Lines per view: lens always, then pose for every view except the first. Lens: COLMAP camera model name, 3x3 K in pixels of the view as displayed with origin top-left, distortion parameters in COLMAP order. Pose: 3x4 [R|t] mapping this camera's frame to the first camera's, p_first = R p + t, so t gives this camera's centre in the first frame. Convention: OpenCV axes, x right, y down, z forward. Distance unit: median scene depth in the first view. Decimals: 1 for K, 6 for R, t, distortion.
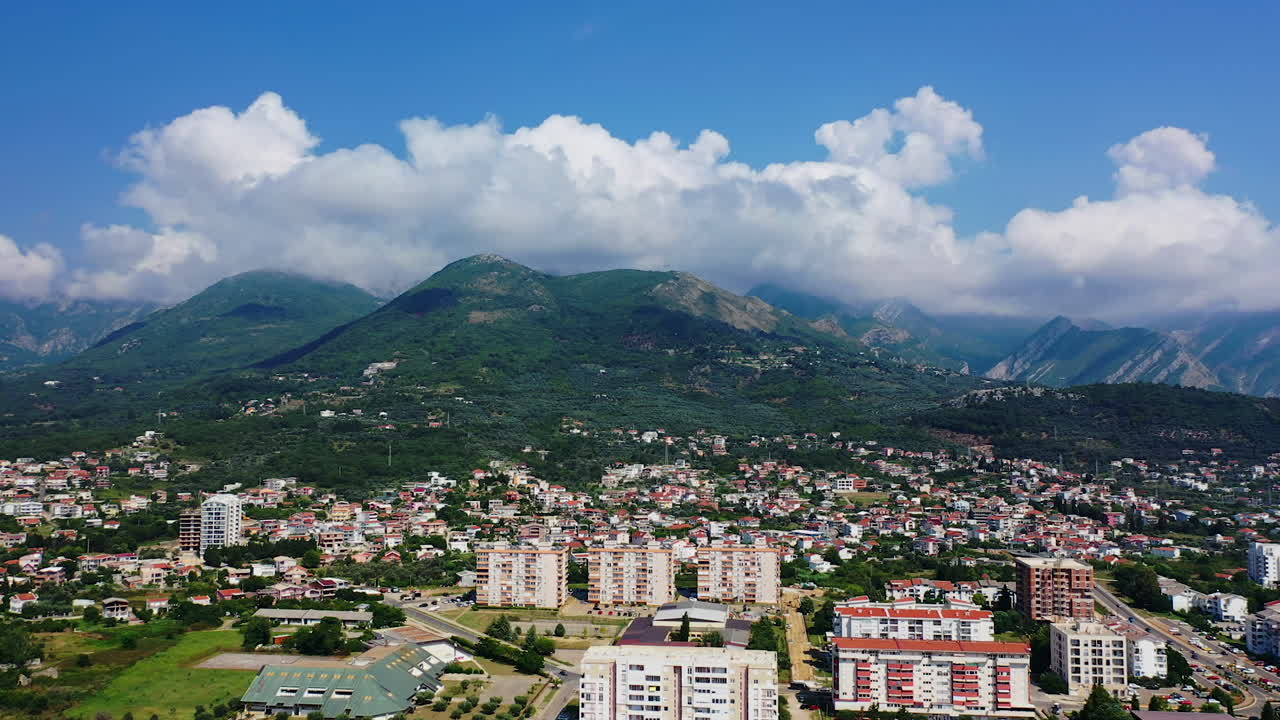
lens RADIAL K [[1020.3, 0, 639.8], [0, 1020.3, 363.3], [0, 0, 1]] dist [-0.005796, 0.000244]
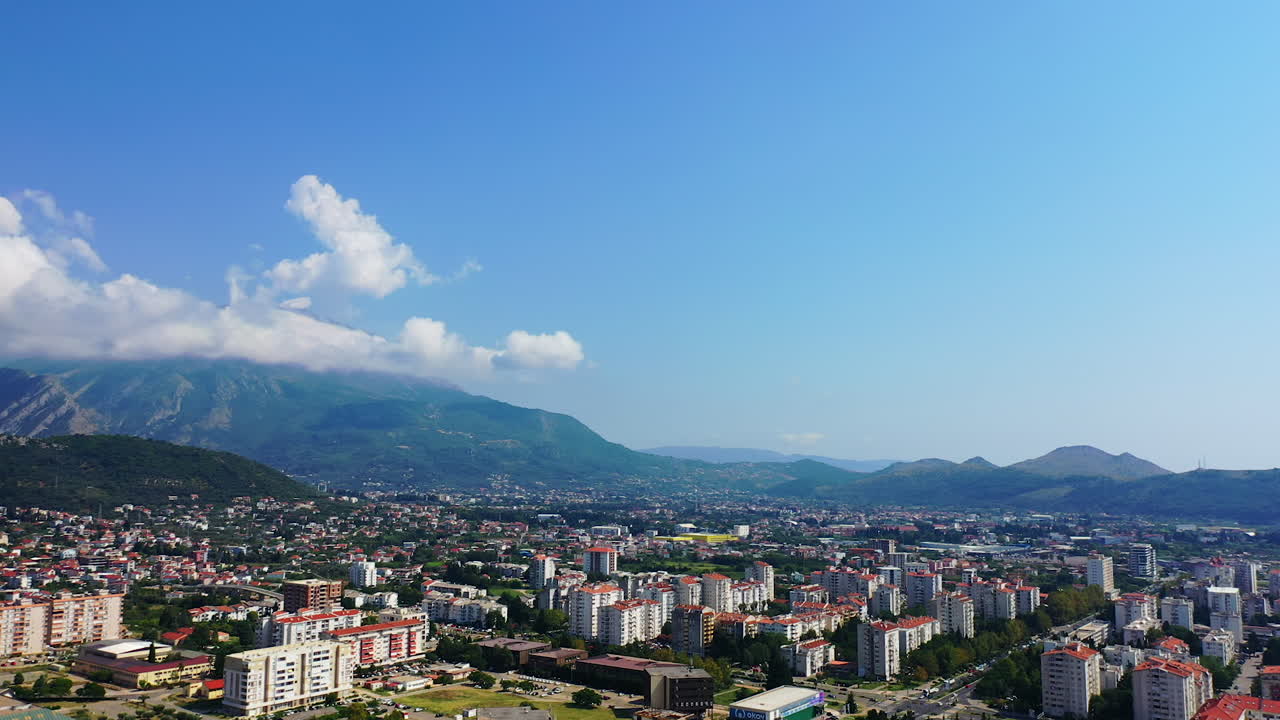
lens RADIAL K [[1020.3, 0, 639.6], [0, 1020.3, 359.3], [0, 0, 1]] dist [-0.005796, 0.000244]
pose [[0.484752, 0.095071, 0.869469, -0.665431], [-0.060134, 0.995345, -0.075308, -0.045235], [-0.872582, -0.015779, 0.488213, -0.142658]]
